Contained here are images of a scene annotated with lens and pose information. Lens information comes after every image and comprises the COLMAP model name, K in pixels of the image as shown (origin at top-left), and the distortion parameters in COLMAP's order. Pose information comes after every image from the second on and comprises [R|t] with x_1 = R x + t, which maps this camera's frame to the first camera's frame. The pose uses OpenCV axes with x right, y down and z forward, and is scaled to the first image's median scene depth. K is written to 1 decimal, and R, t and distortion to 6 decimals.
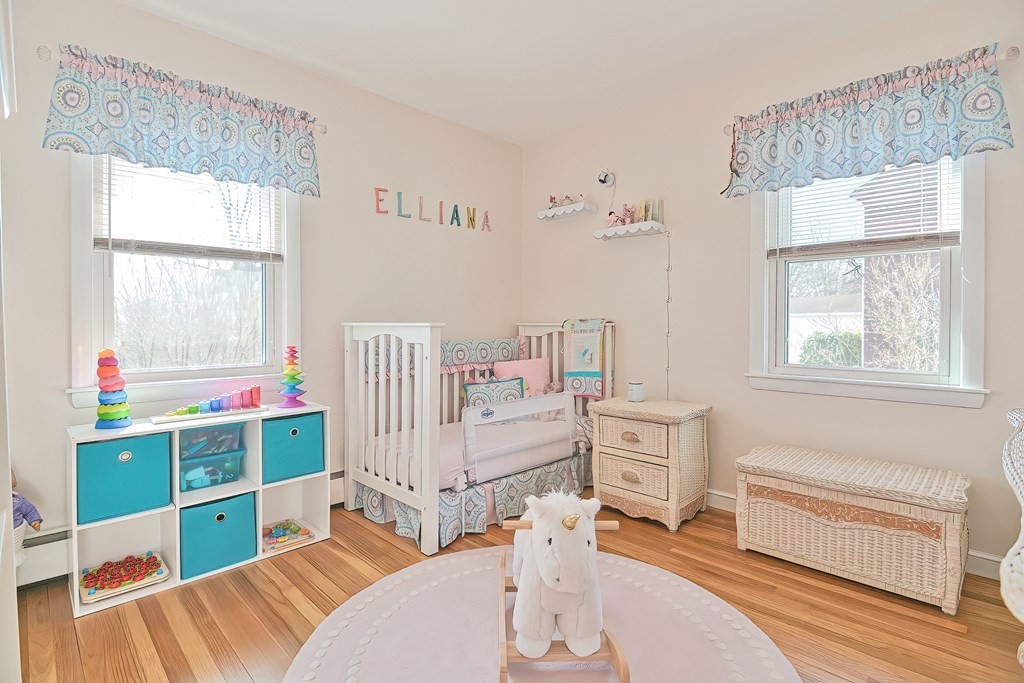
lens RADIAL K [[502.3, 0, 534.9], [0, 502.3, 324.2], [0, 0, 1]] dist [-0.002584, -0.000991]
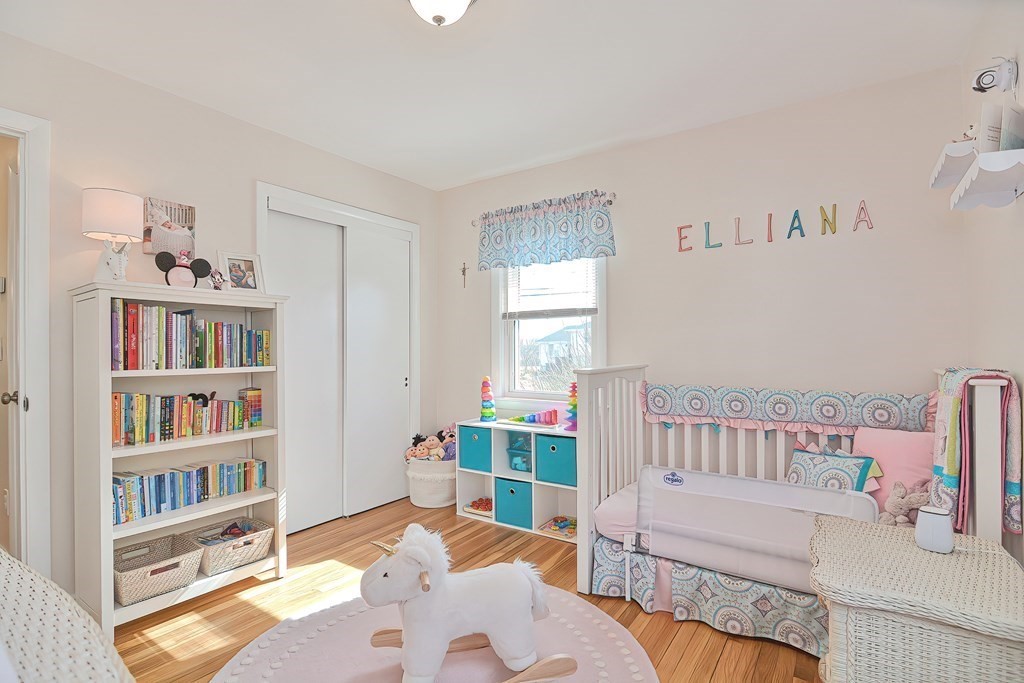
lens RADIAL K [[487.4, 0, 513.0], [0, 487.4, 347.5], [0, 0, 1]] dist [0.000111, -0.000558]
pose [[0.160404, -0.002266, -0.987049, 0.696682], [0.001314, 0.999997, -0.002082, -0.041171], [0.987051, -0.000963, 0.160406, 0.638620]]
